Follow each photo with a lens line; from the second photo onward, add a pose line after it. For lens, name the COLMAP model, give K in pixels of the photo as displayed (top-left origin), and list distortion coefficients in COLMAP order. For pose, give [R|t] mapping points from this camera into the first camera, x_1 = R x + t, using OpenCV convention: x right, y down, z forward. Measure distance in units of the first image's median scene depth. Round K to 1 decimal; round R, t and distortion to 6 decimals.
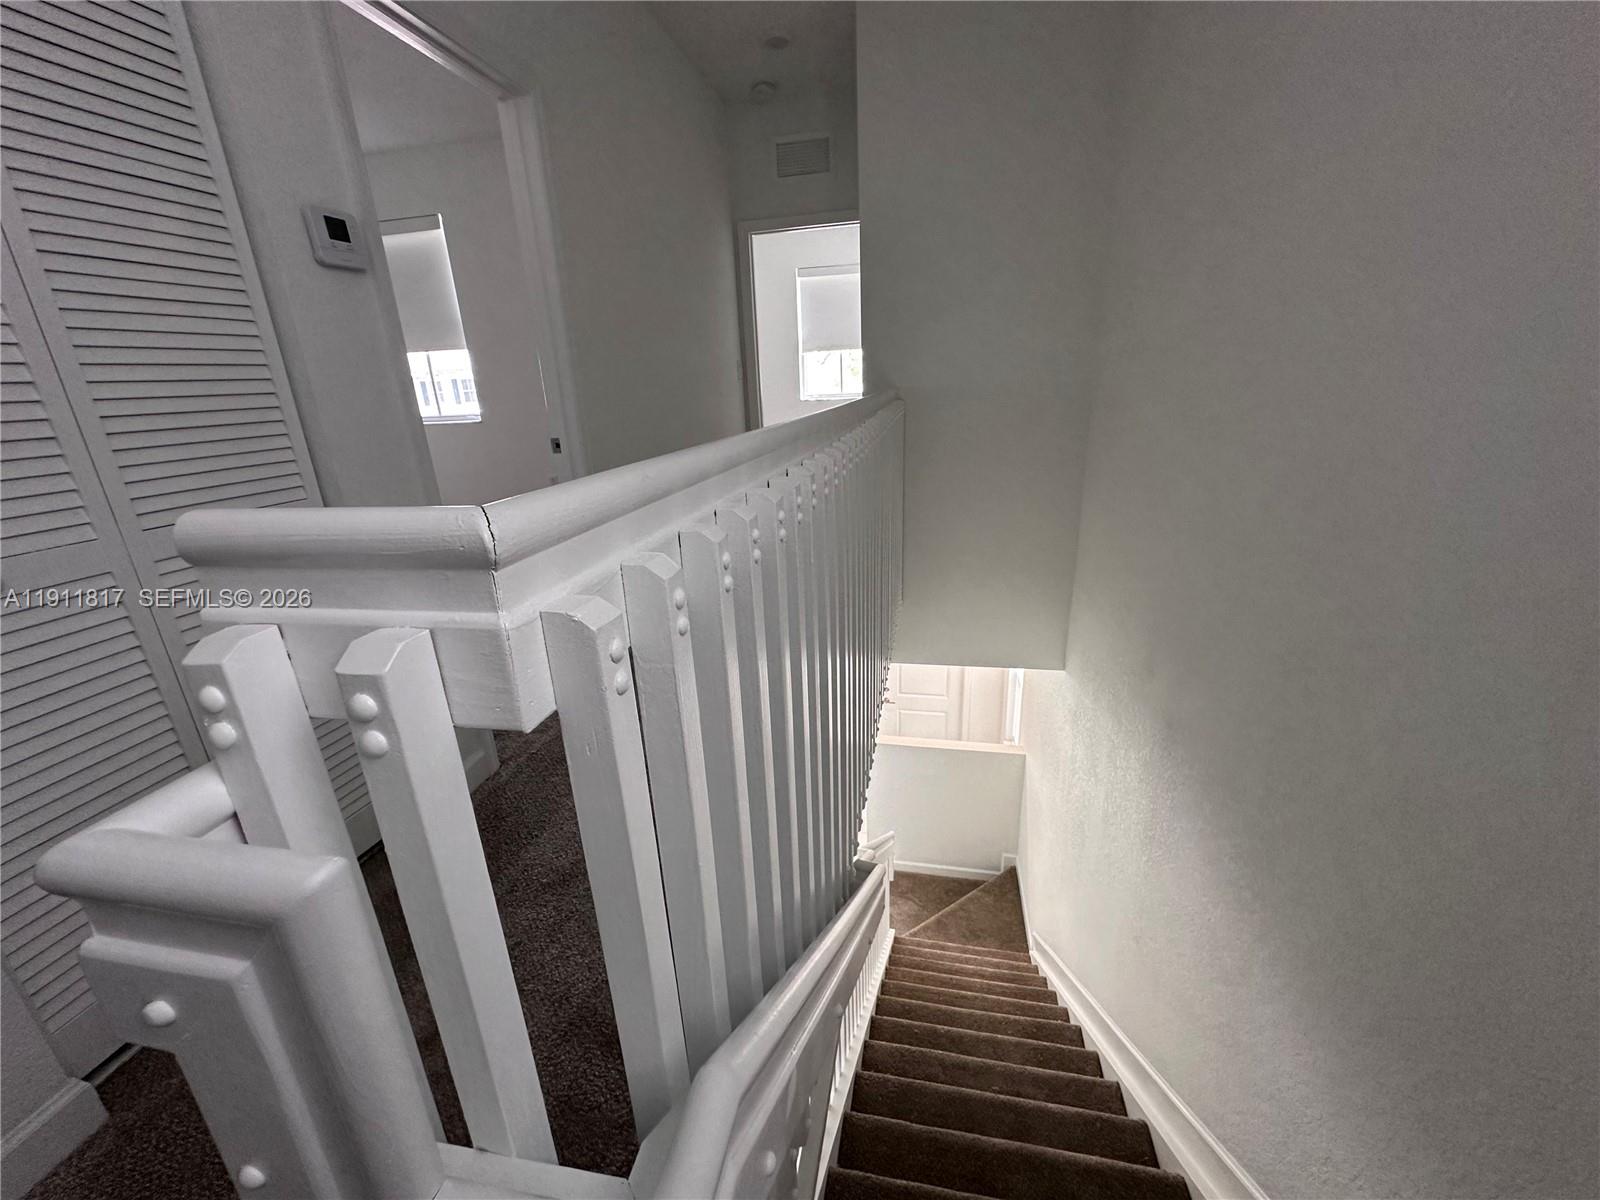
lens RADIAL K [[637.1, 0, 800.8], [0, 637.1, 590.1], [0, 0, 1]] dist [-0.004846, 0.000283]
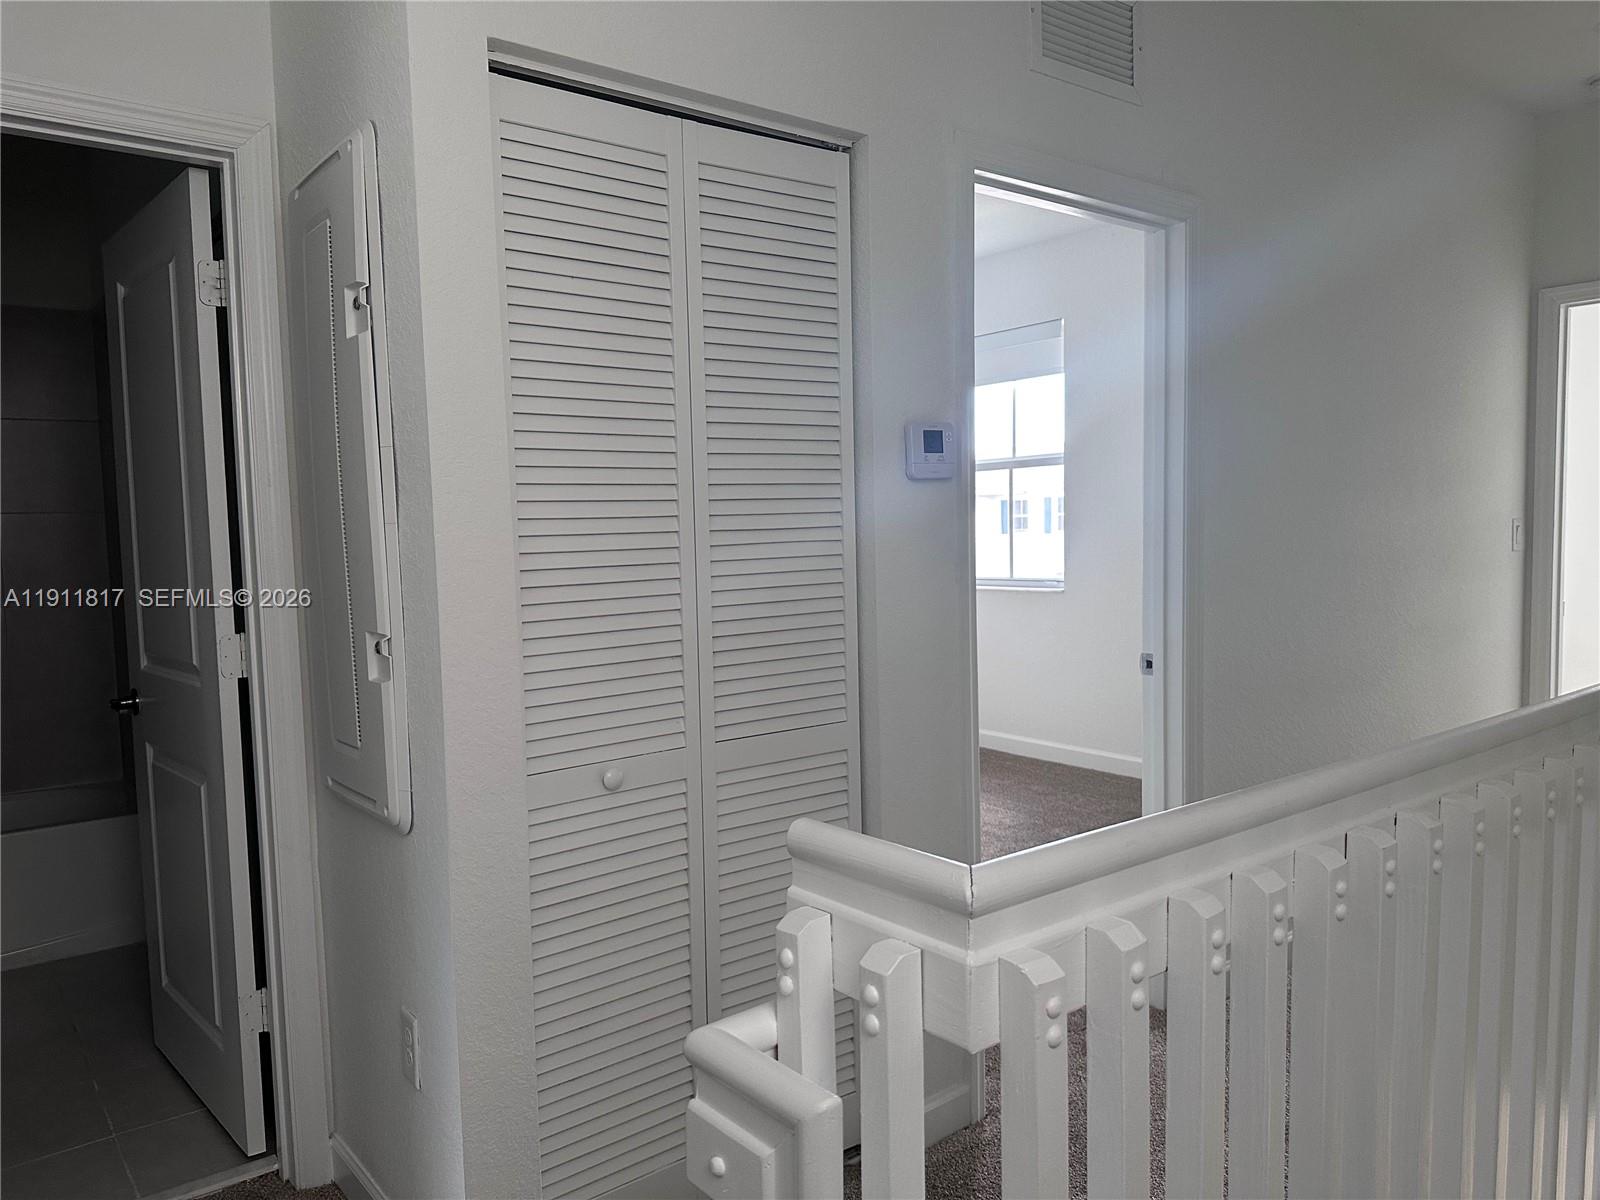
lens RADIAL K [[1112.0, 0, 798.2], [0, 1112.0, 607.3], [0, 0, 1]] dist [0.066055, -0.089711]
pose [[0.766400, 0.071408, -0.638382, 0.646818], [-0.210166, 0.966981, -0.144147, -0.232136], [0.607010, 0.244641, 0.756102, -1.075886]]
